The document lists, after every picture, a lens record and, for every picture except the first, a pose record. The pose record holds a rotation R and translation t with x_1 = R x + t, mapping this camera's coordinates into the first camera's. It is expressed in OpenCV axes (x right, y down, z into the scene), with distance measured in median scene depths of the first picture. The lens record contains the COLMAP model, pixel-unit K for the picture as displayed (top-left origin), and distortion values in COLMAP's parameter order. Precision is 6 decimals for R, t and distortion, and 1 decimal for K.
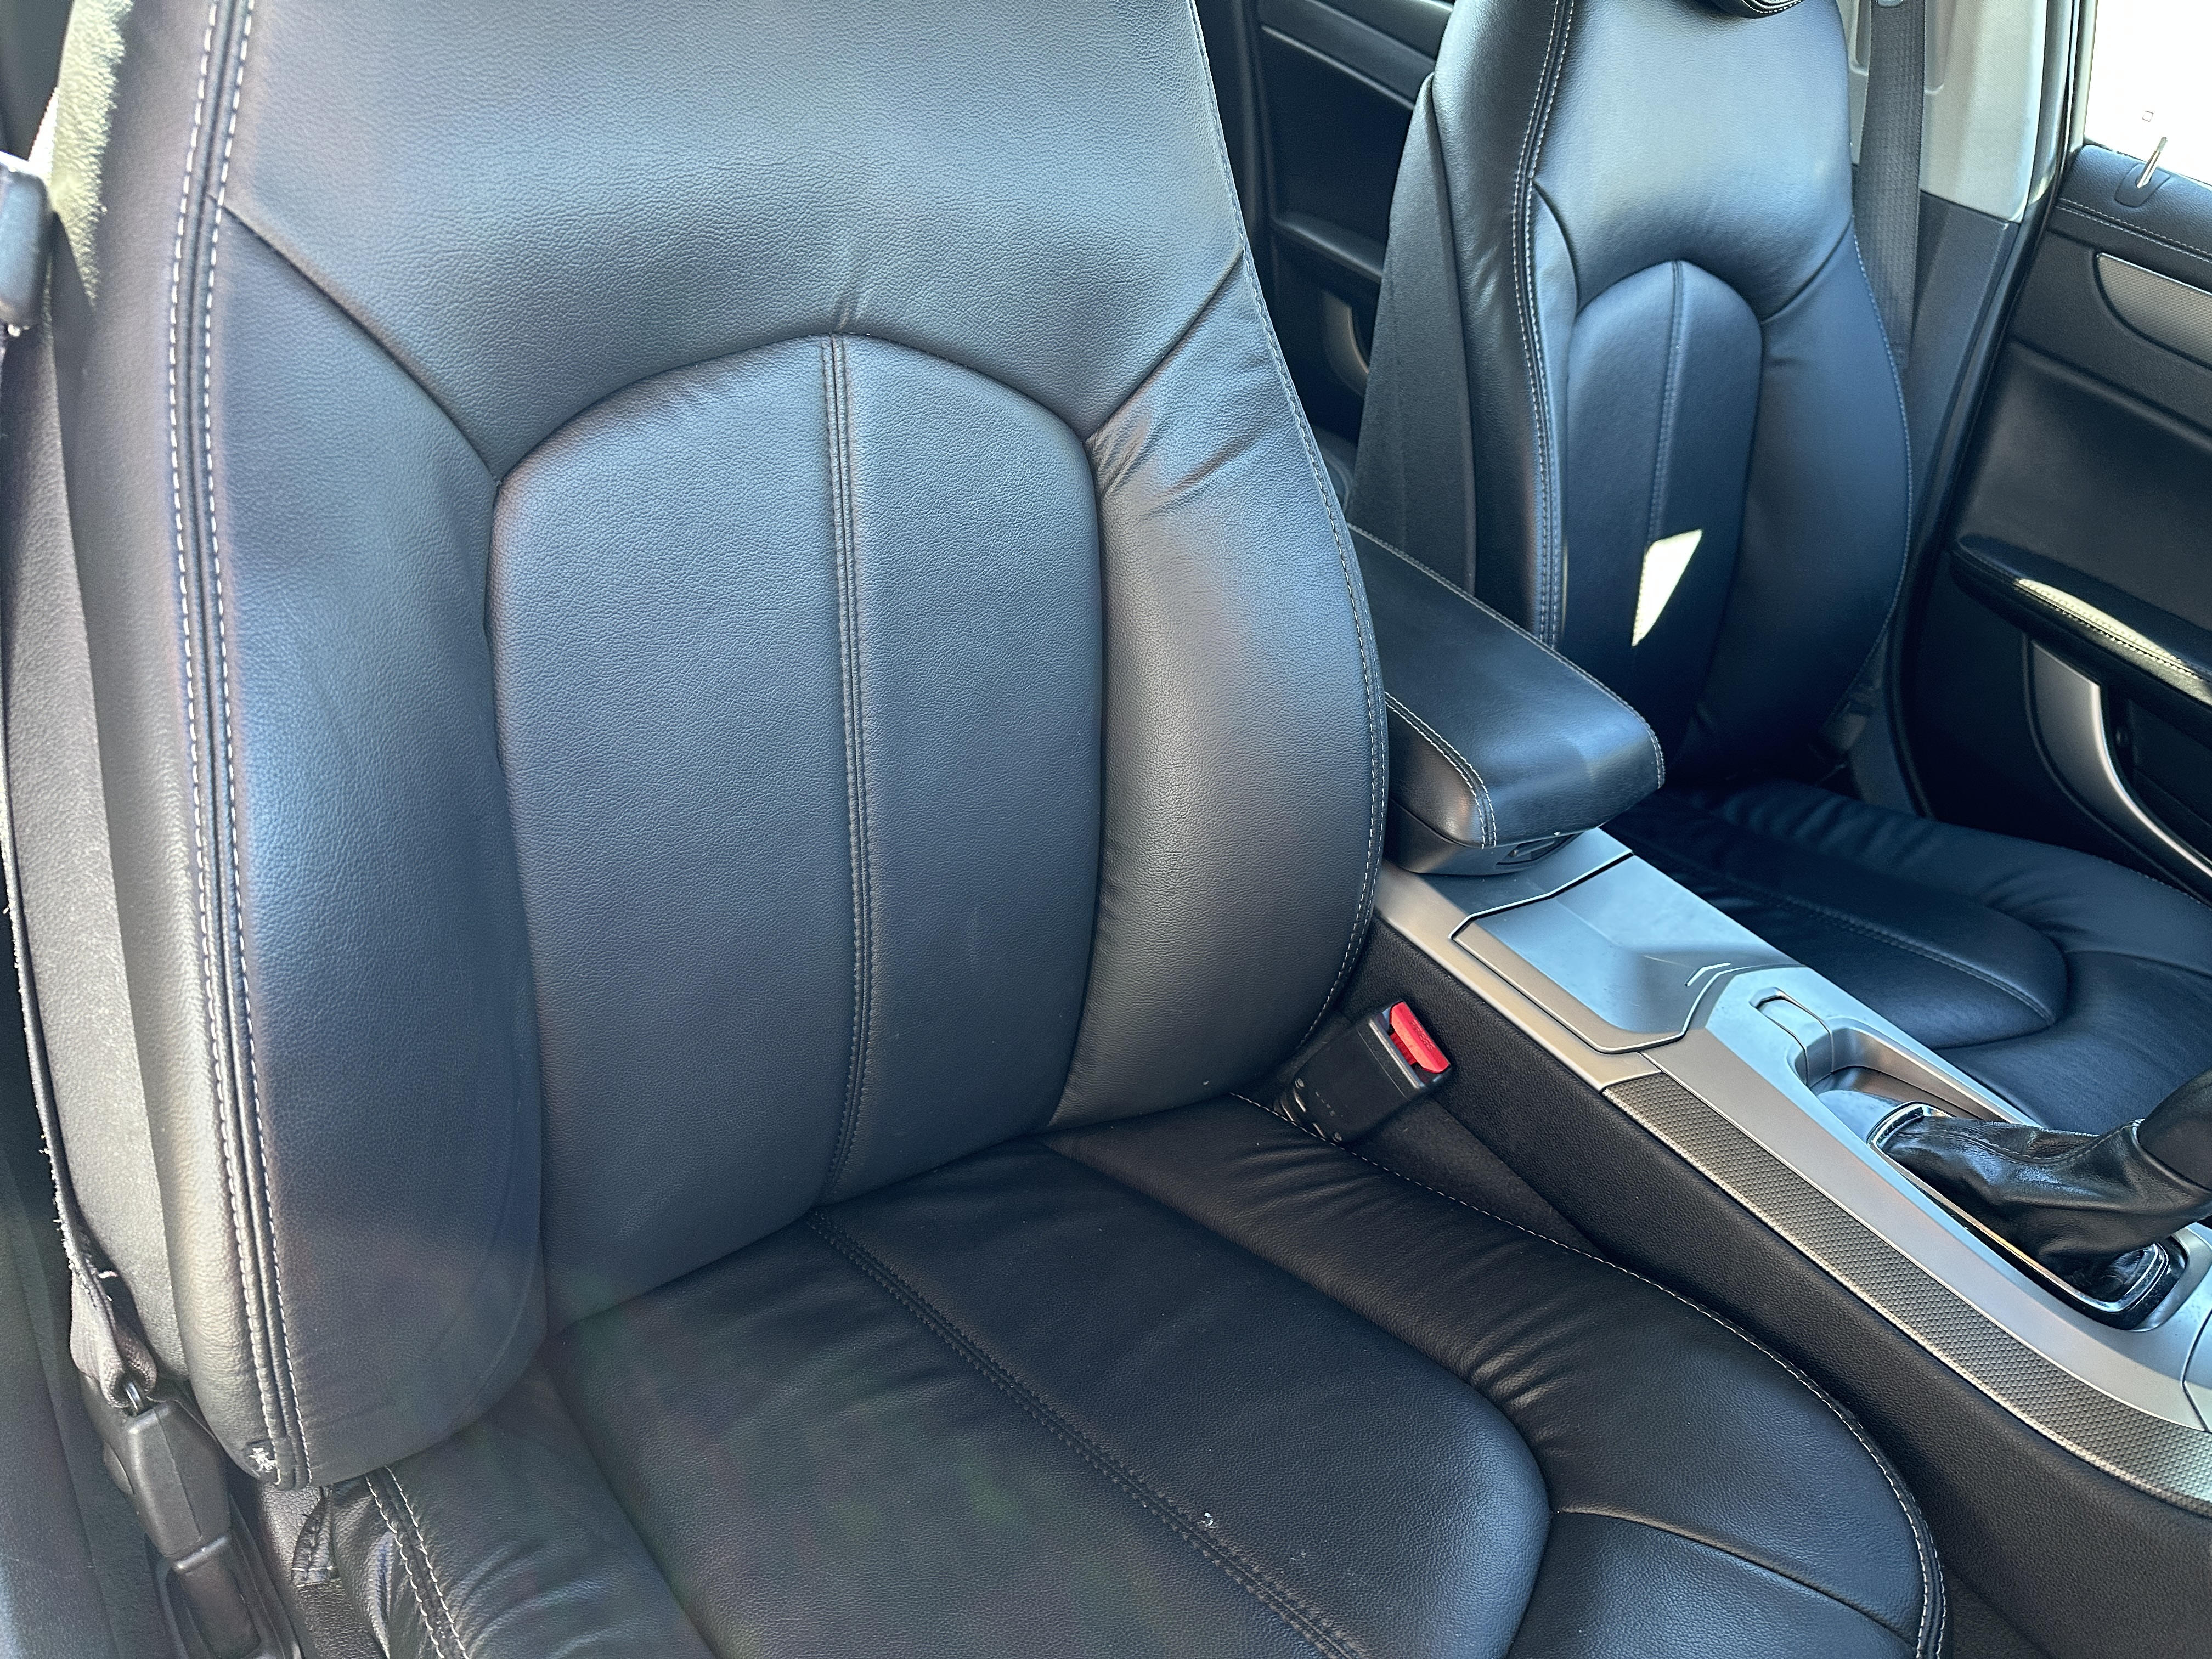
lens RADIAL K [[1584.6, 0, 1106.5], [0, 1584.6, 837.3], [0, 0, 1]] dist [0.005628, -0.003180]
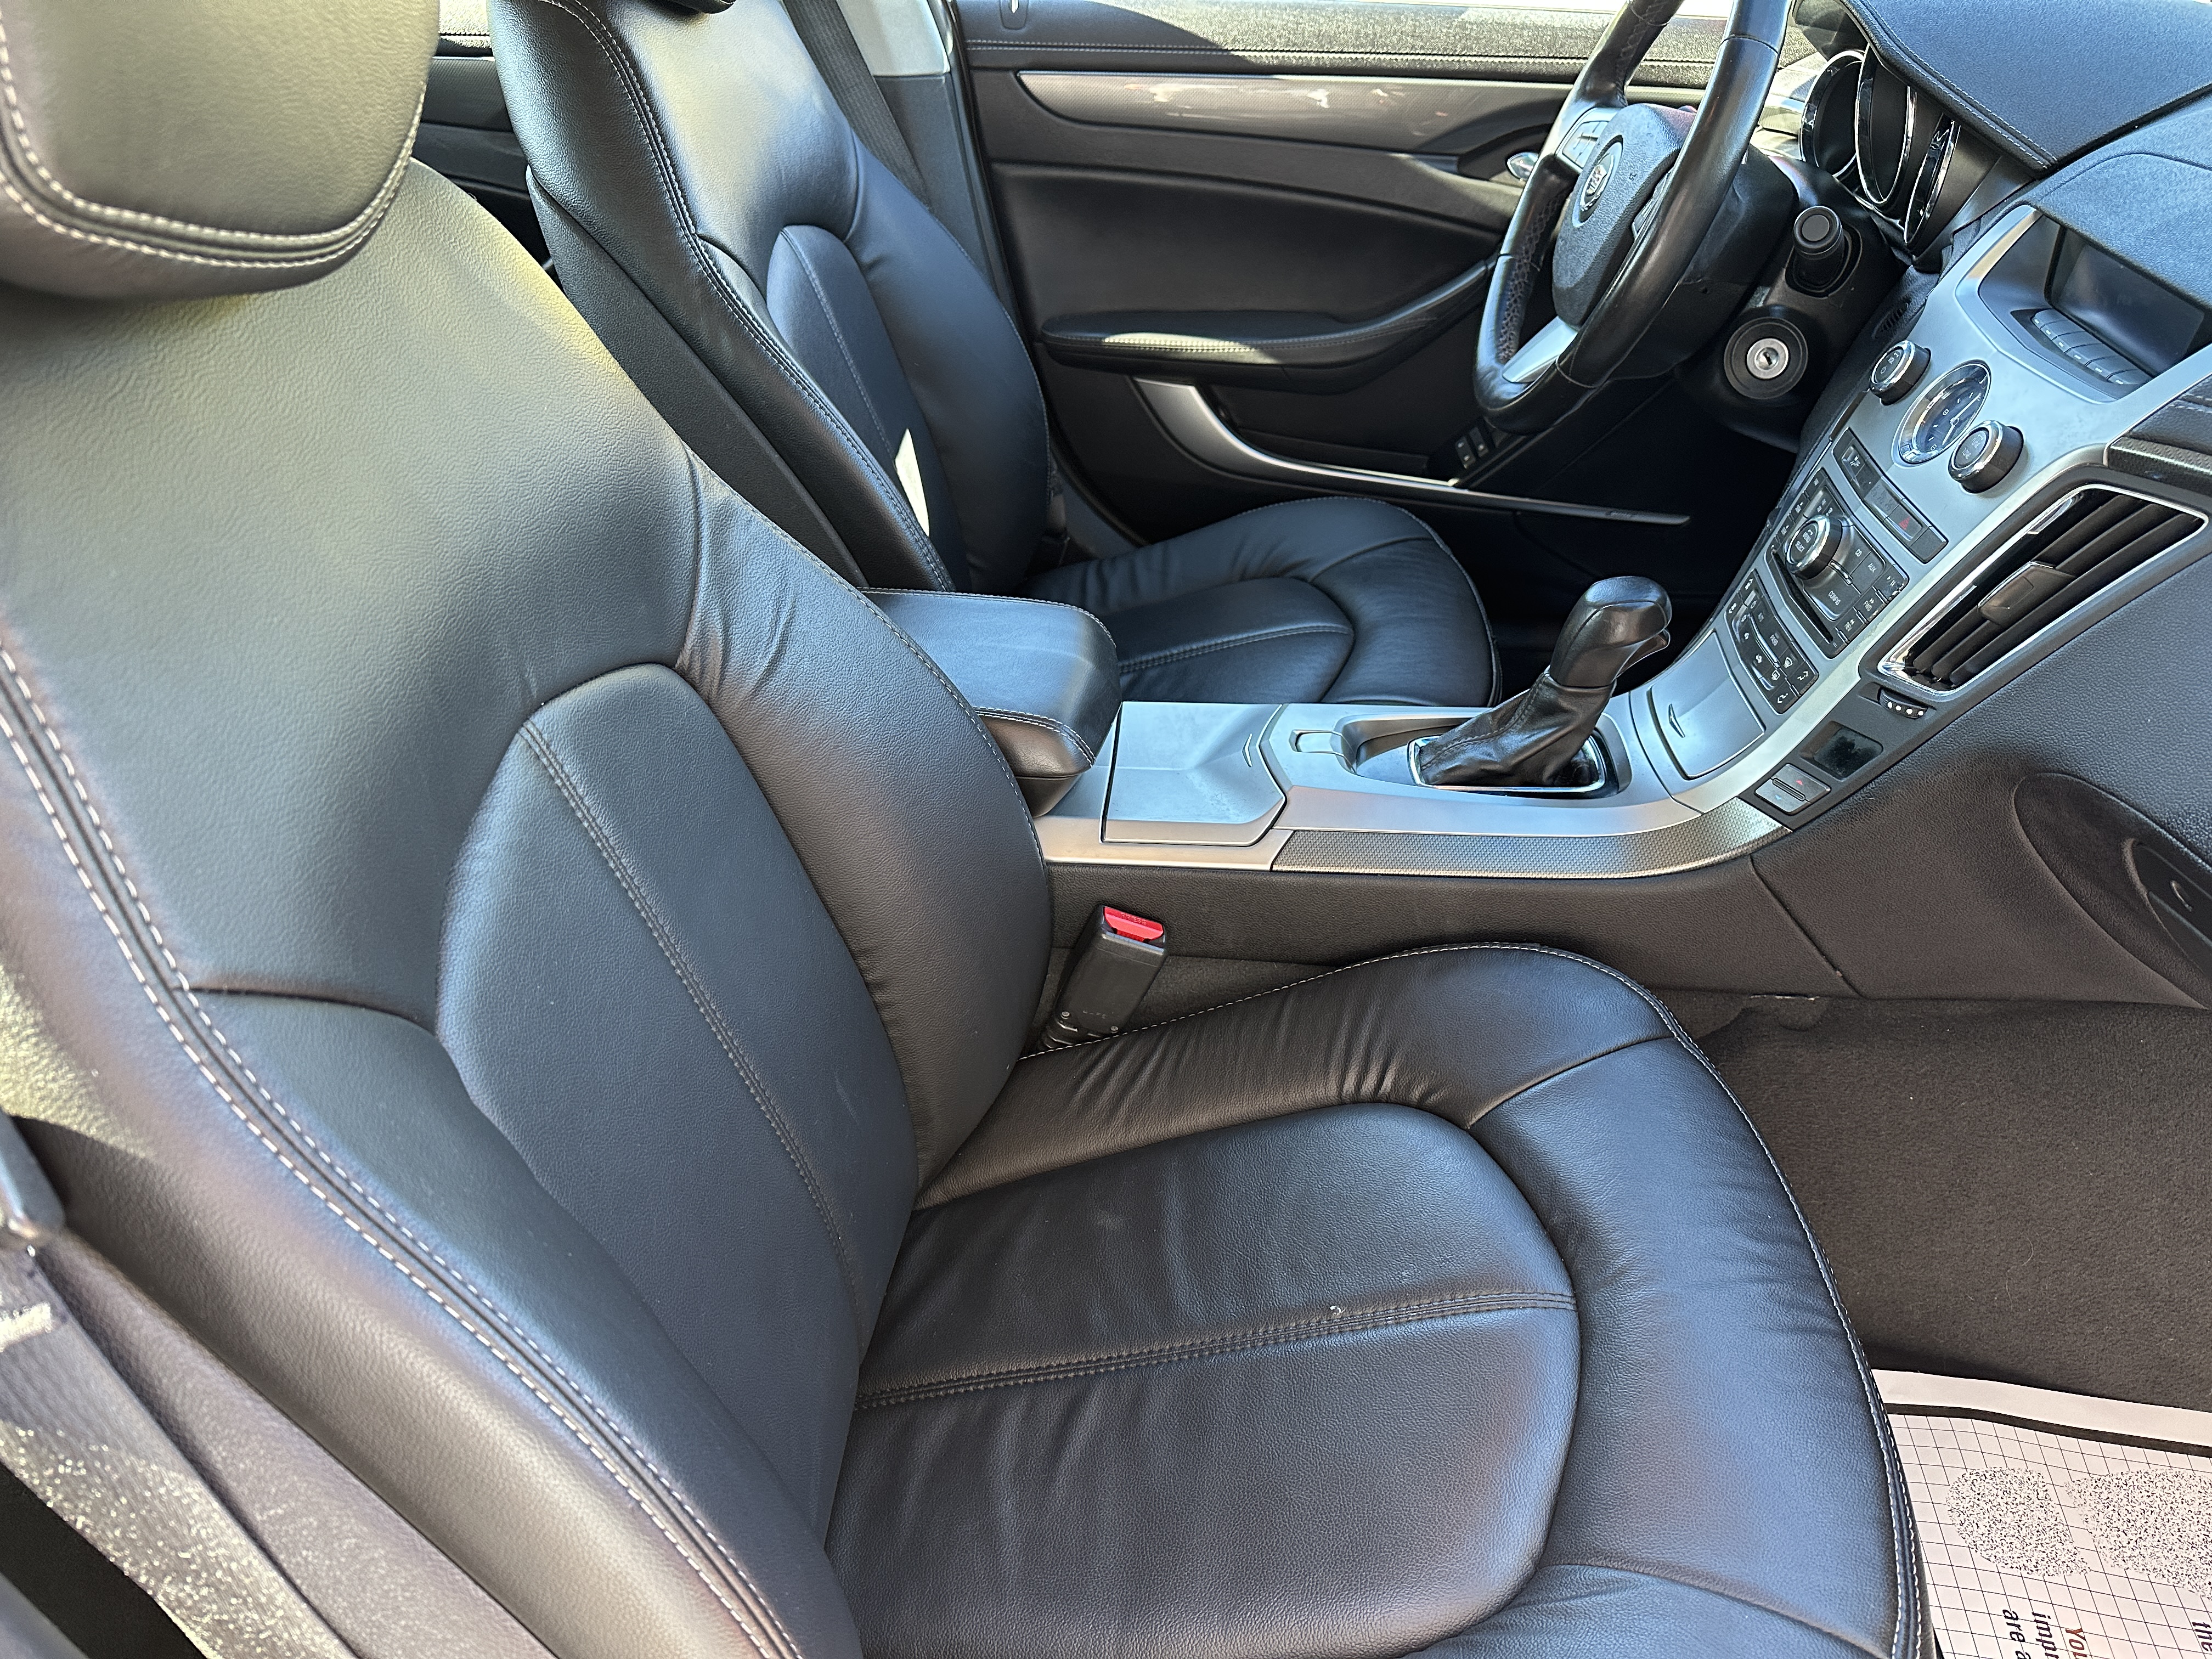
lens RADIAL K [[1556.2, 0, 1122.6], [0, 1556.2, 839.2], [0, 0, 1]] dist [0.123694, -0.197867]
pose [[0.670016, -0.587206, 0.454167, -0.342686], [0.538039, 0.805644, 0.247893, -0.246787], [-0.511461, 0.078268, 0.855734, -0.046128]]
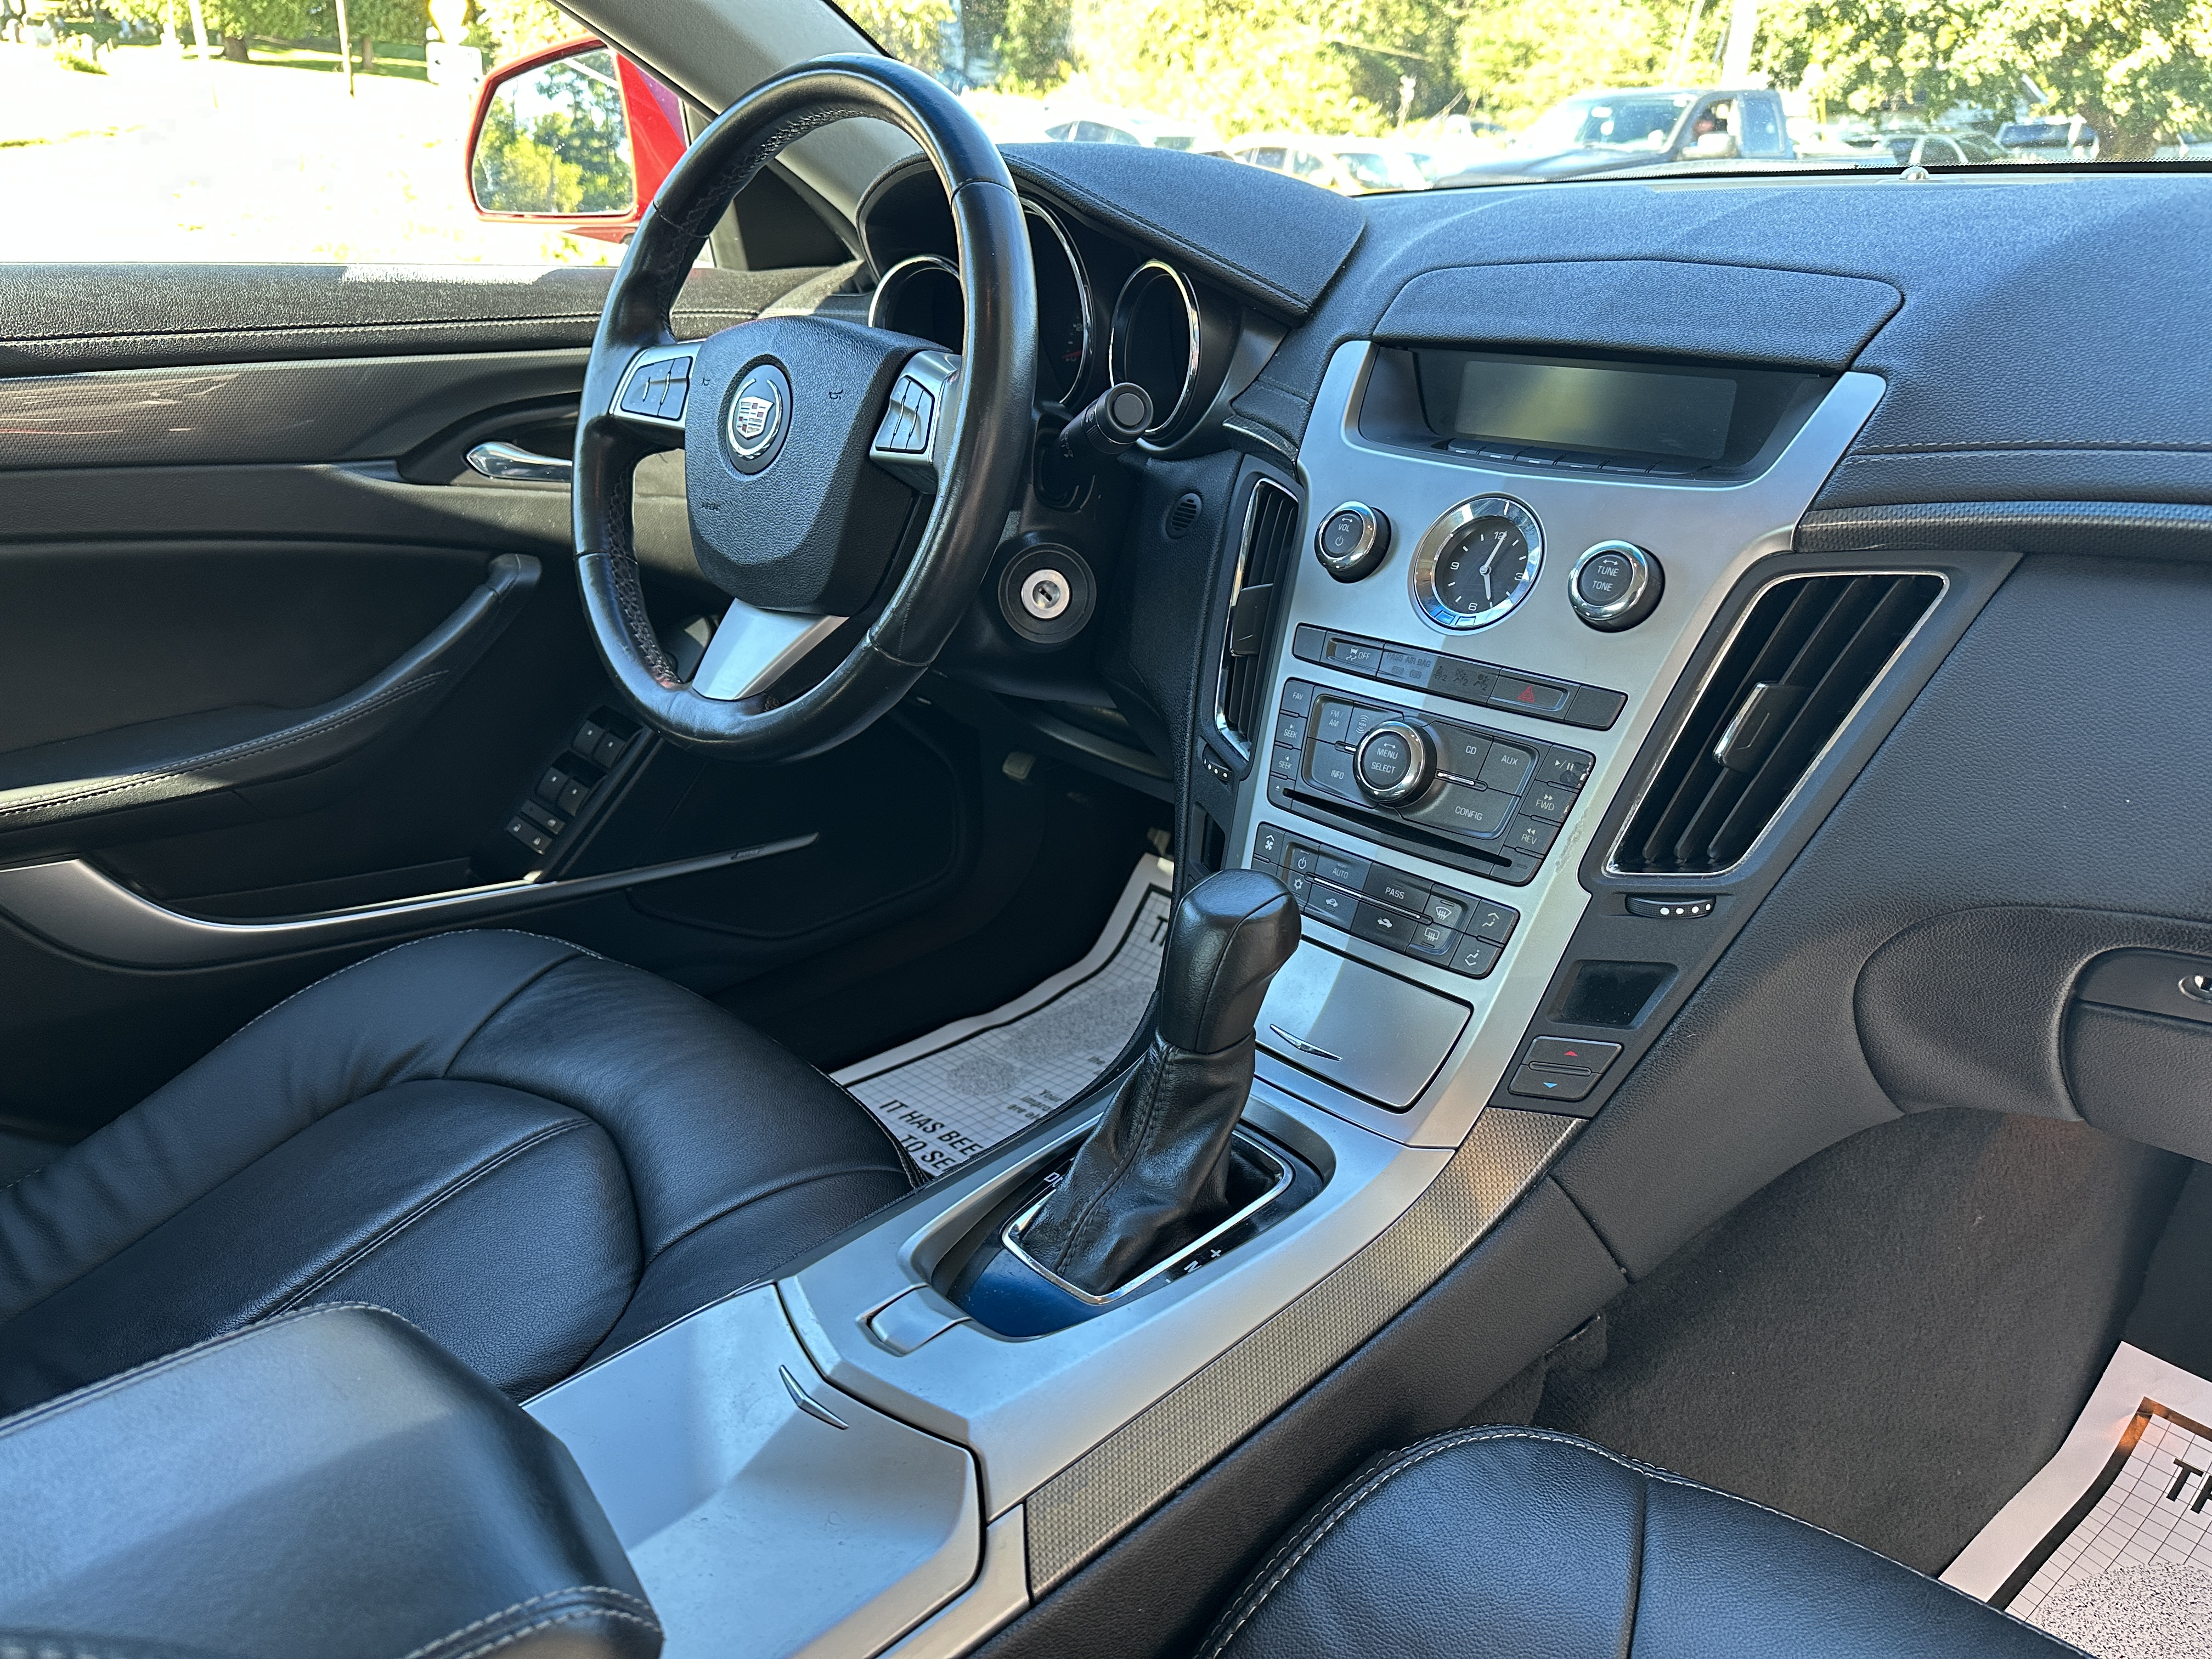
lens RADIAL K [[1584.6, 0, 1106.5], [0, 1584.6, 837.3], [0, 0, 1]] dist [0.005628, -0.003180]
pose [[-0.073710, -0.571511, 0.817277, -0.050635], [0.550711, 0.659899, 0.511127, -0.371673], [-0.831435, 0.487758, 0.266097, 0.640977]]
